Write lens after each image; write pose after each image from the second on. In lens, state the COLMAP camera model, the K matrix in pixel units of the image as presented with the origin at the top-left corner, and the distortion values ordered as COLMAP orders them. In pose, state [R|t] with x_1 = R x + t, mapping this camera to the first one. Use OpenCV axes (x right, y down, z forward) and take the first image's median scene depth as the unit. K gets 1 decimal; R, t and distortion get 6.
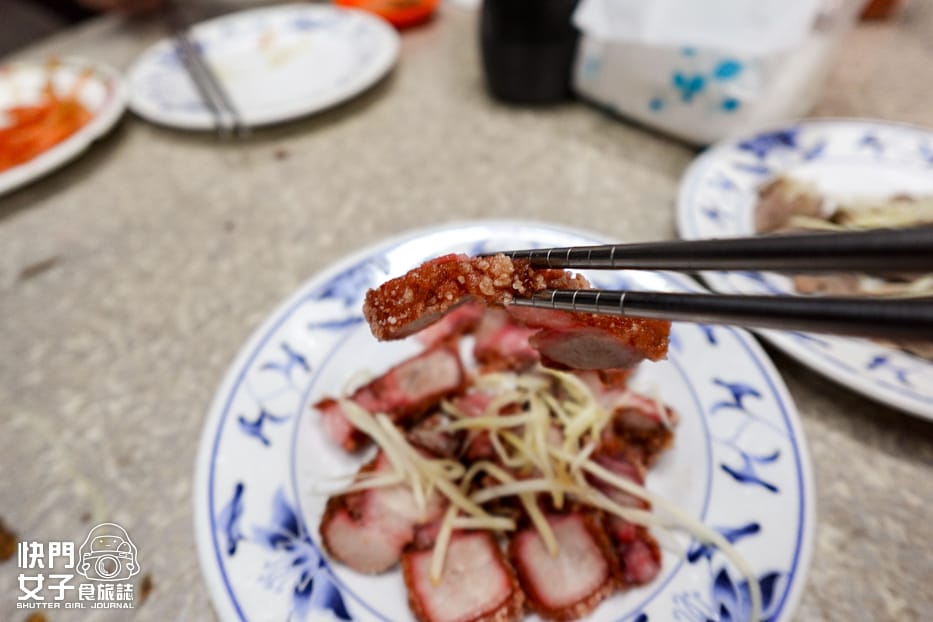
lens RADIAL K [[532.4, 0, 465.8], [0, 532.4, 309.6], [0, 0, 1]] dist [-0.004566, -0.000485]
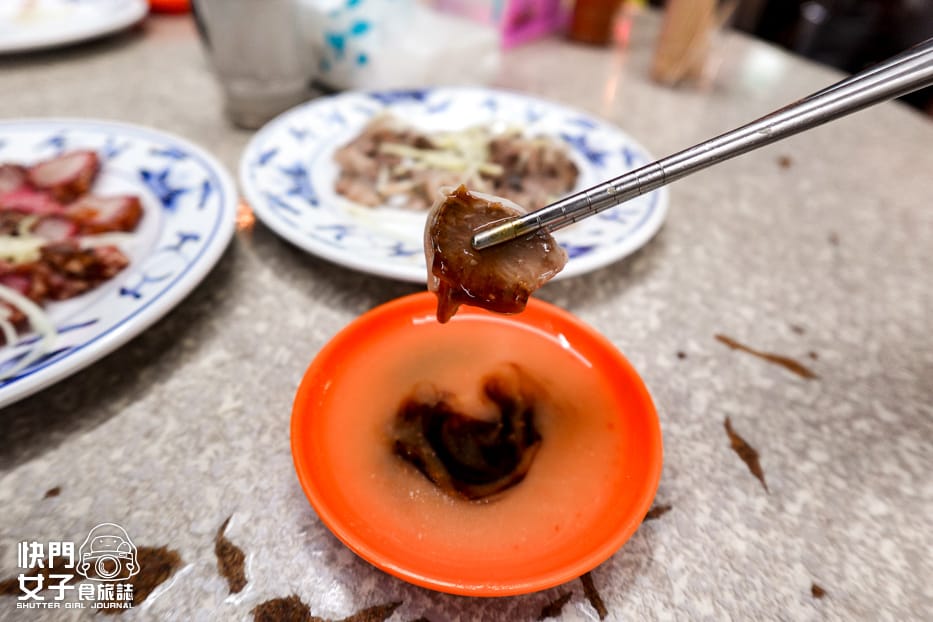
lens RADIAL K [[530.4, 0, 466.5], [0, 530.4, 311.0], [0, 0, 1]] dist [-0.004996, -0.001753]
pose [[0.994615, 0.057965, 0.085912, 0.971962], [-0.047034, 0.991141, -0.124210, 0.397770], [-0.092351, 0.119500, 0.988530, -0.081190]]
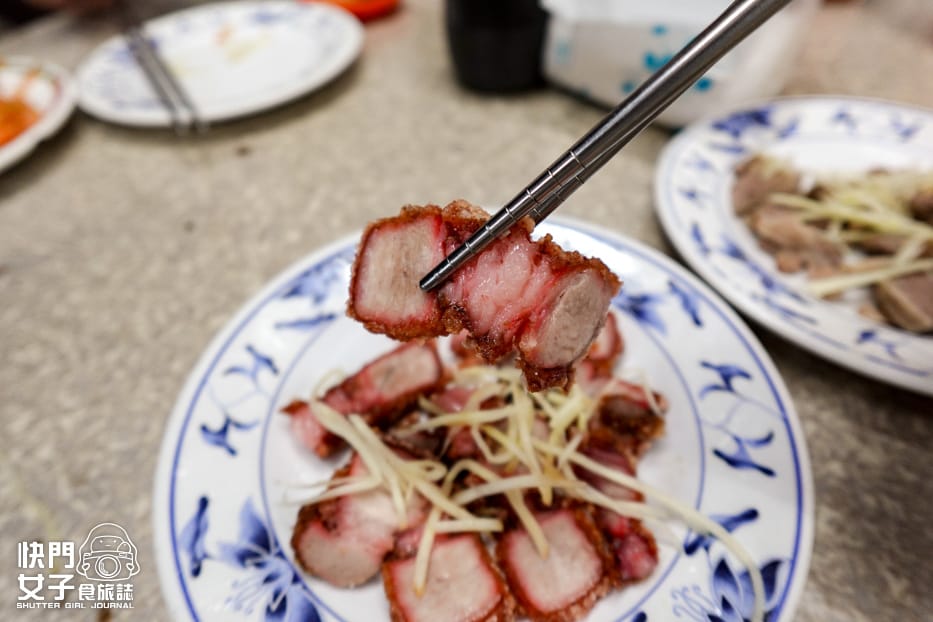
lens RADIAL K [[530.4, 0, 466.5], [0, 530.4, 311.0], [0, 0, 1]] dist [-0.004996, -0.001753]
pose [[0.998348, -0.042069, 0.039132, 0.007687], [0.041966, 0.999113, 0.003472, 0.017628], [-0.039244, -0.001824, 0.999228, 0.058250]]
